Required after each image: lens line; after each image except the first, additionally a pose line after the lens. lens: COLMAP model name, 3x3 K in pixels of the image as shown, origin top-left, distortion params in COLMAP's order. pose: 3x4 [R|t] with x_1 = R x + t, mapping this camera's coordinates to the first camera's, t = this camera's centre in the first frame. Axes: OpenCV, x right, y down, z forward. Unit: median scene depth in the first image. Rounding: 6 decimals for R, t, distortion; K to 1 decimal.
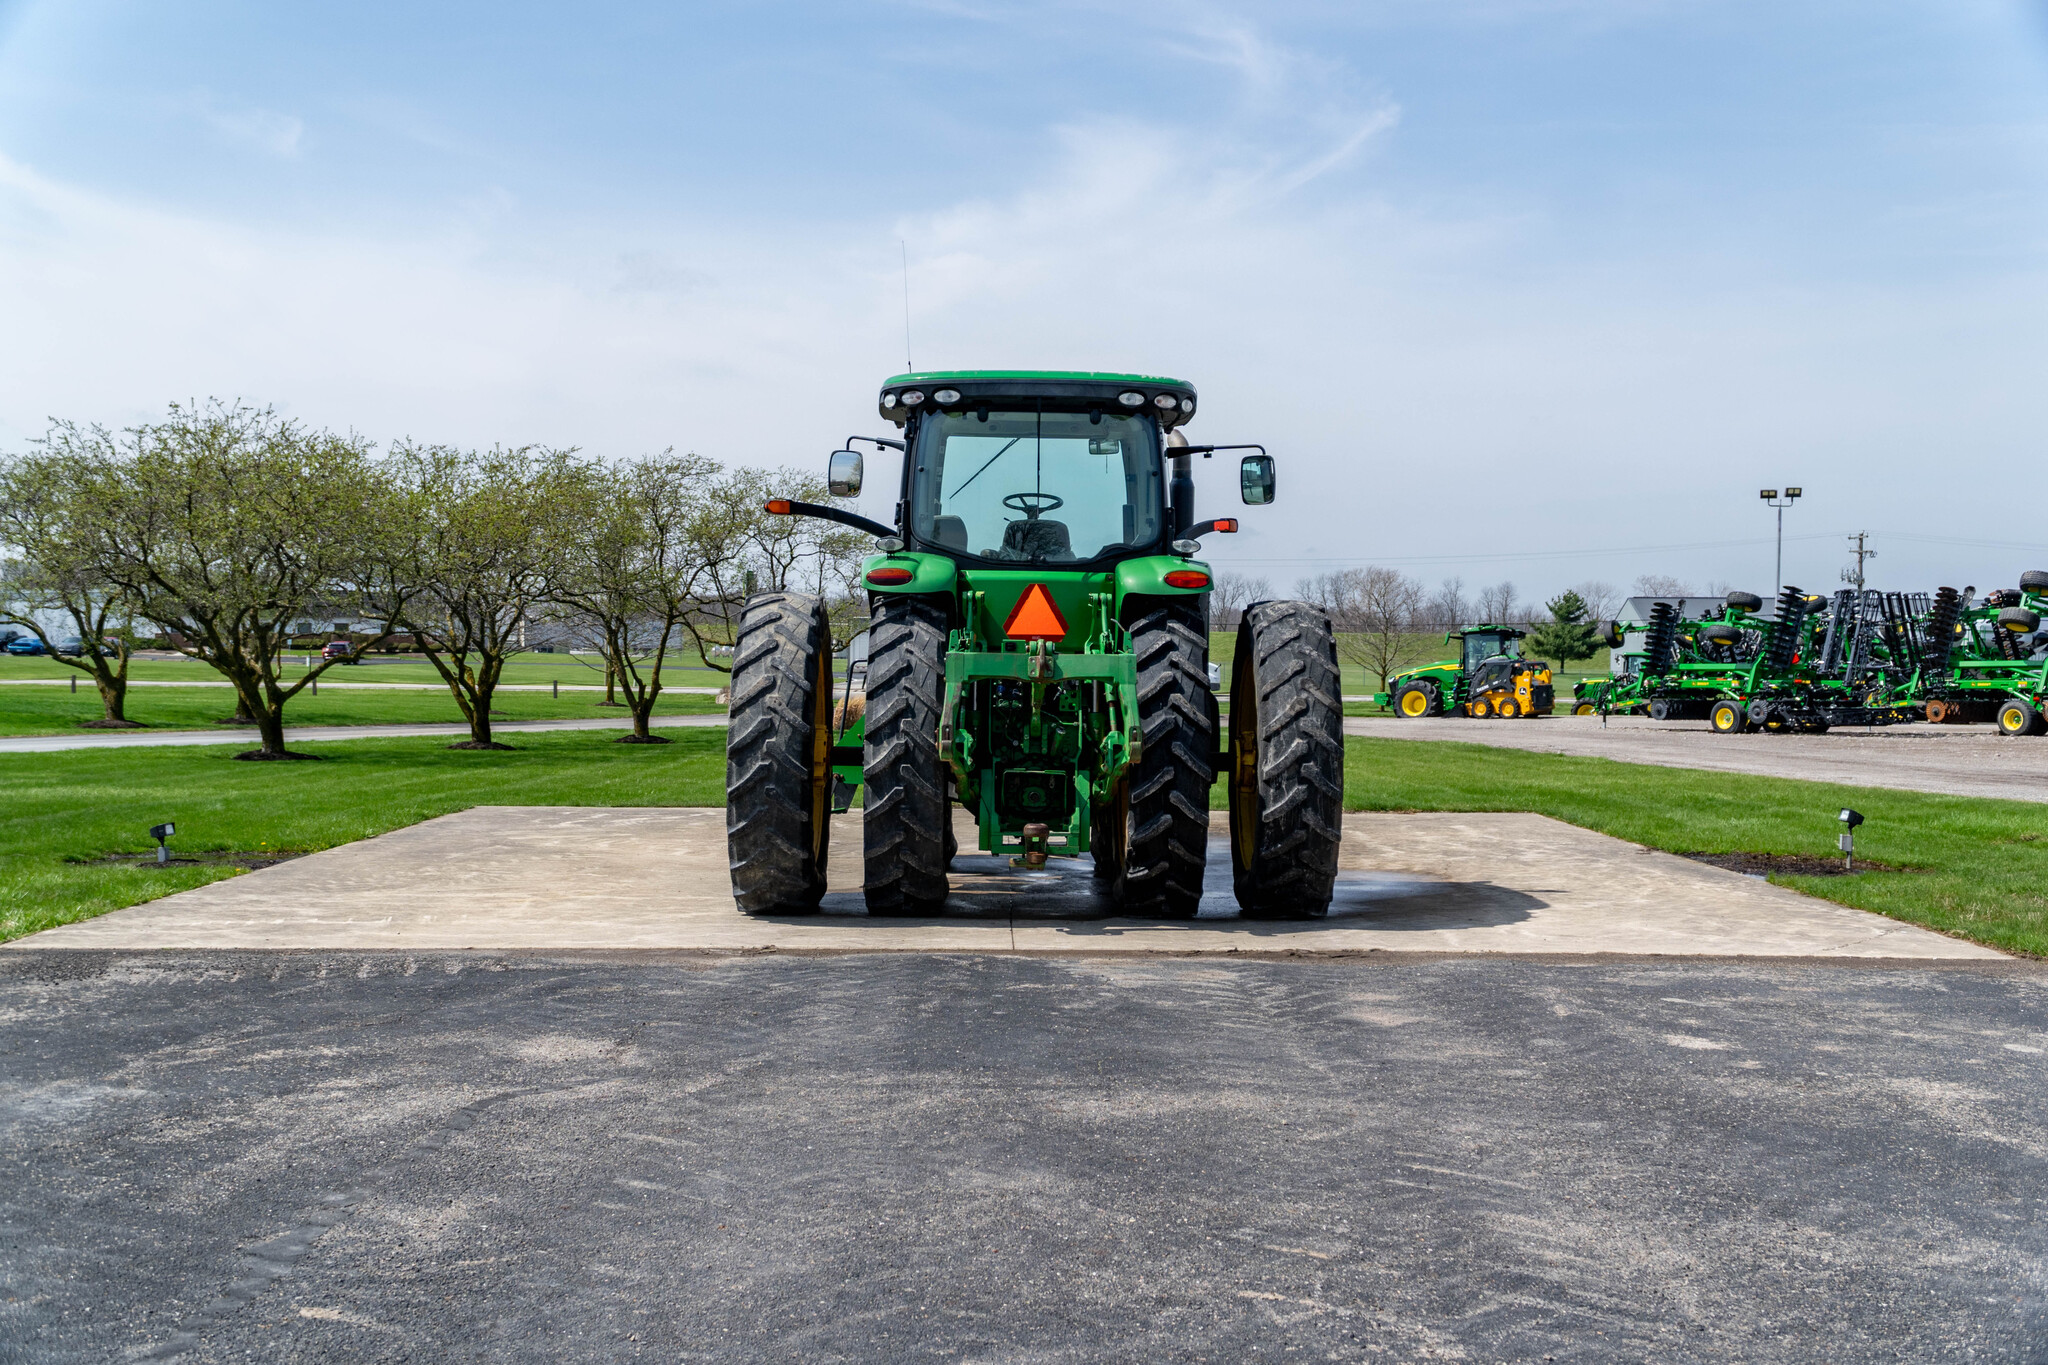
lens RADIAL K [[2210.6, 0, 1034.2], [0, 2210.6, 680.9], [0, 0, 1]] dist [0.055478, 0.023493]
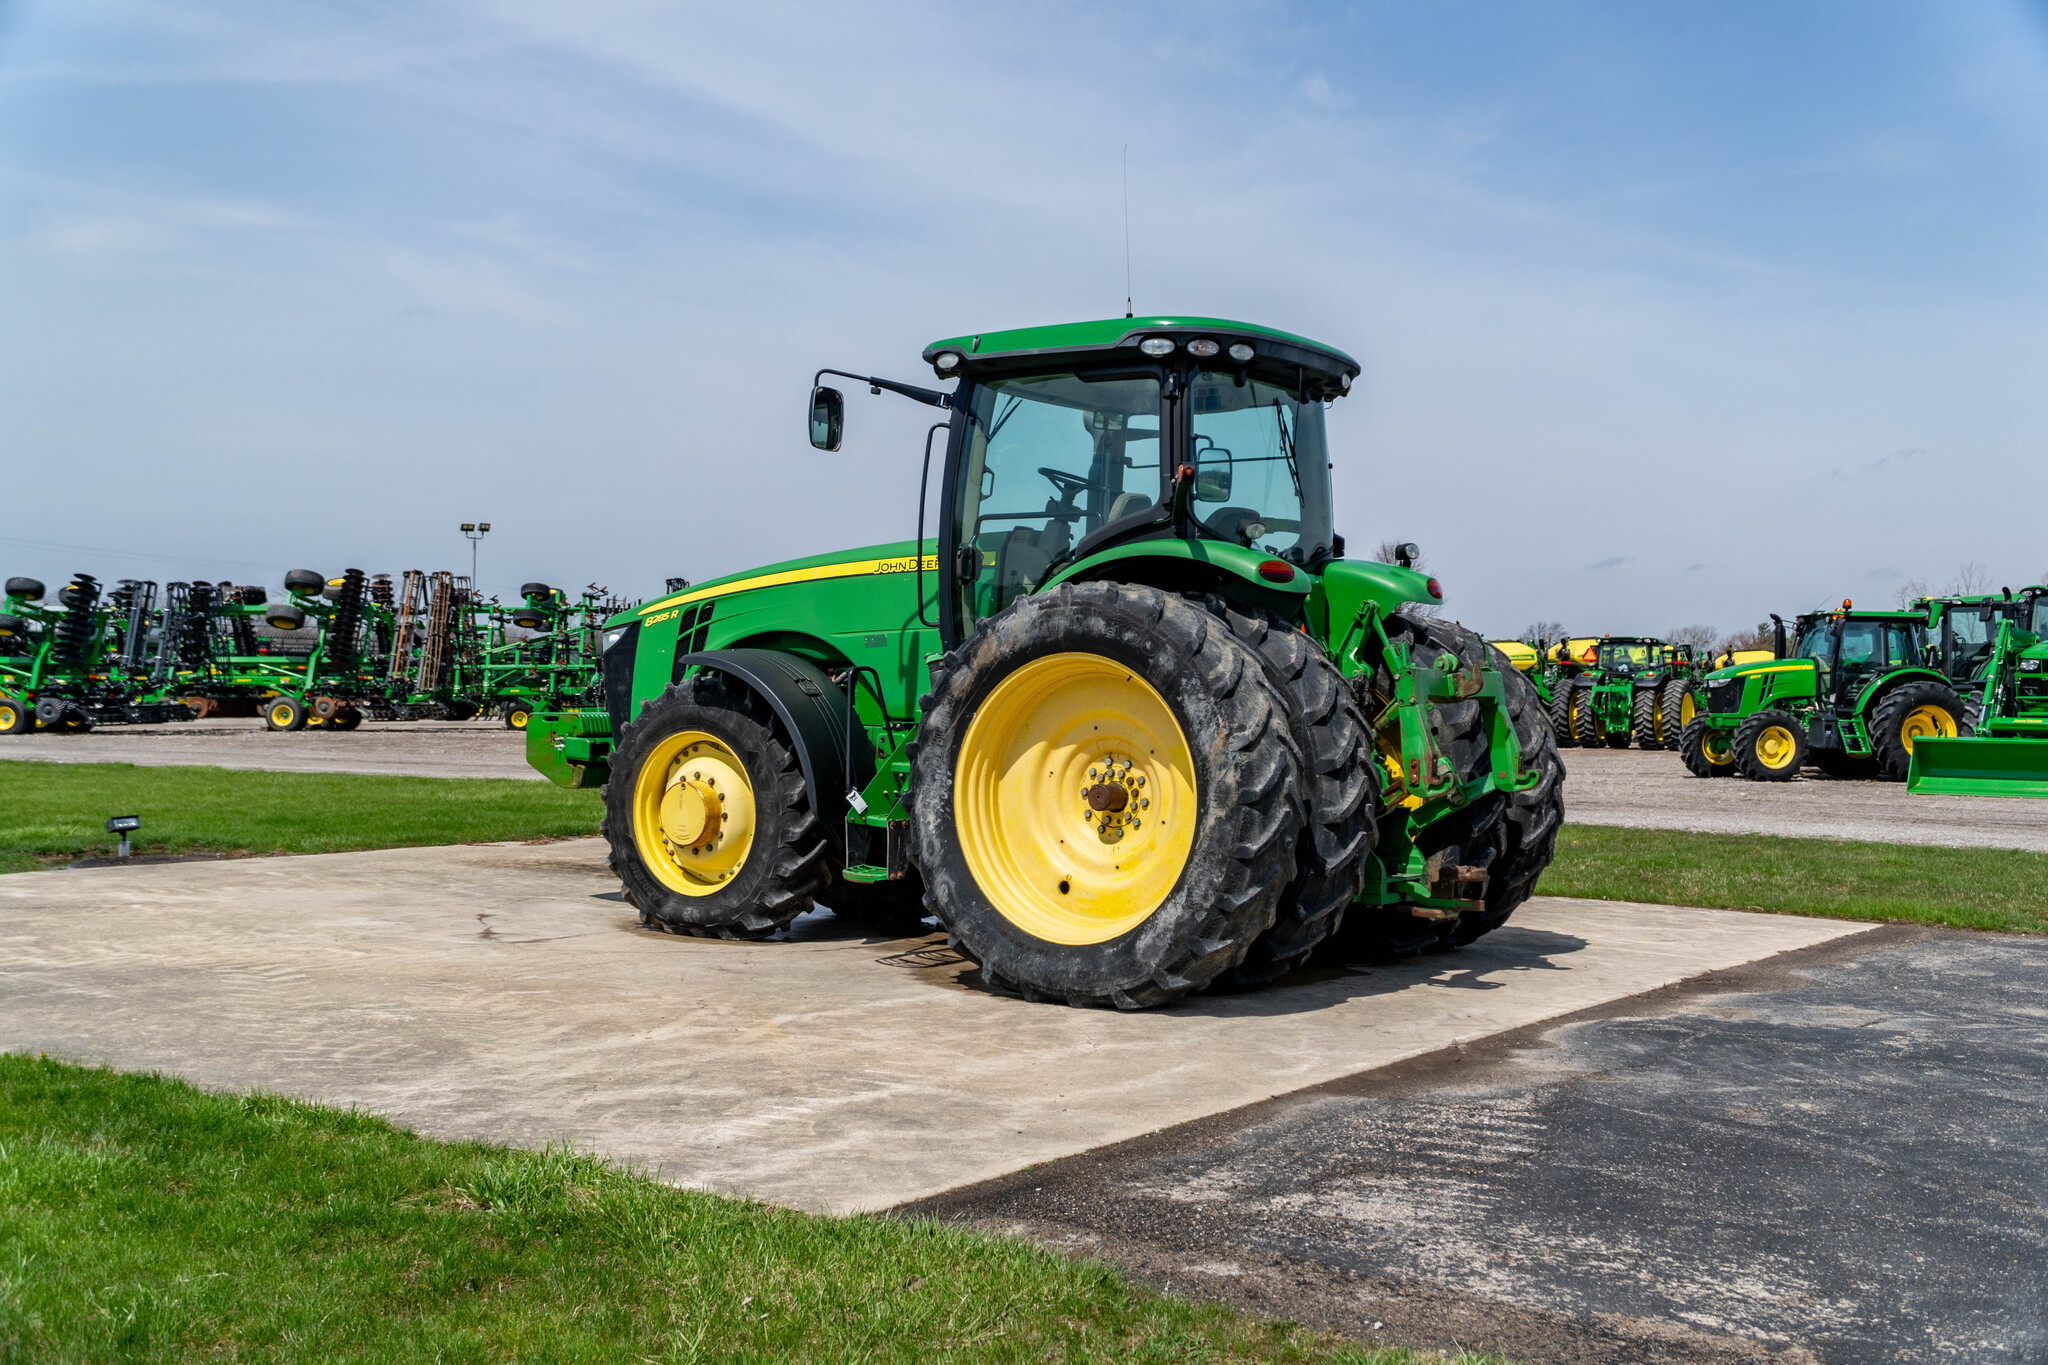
lens RADIAL K [[2210.6, 0, 1034.2], [0, 2210.6, 680.9], [0, 0, 1]] dist [0.055478, 0.023493]
pose [[0.594923, 0.003210, 0.803776, -0.172410], [-0.006950, 0.999975, 0.001151, -0.001718], [-0.803753, -0.006271, 0.594930, 0.132770]]
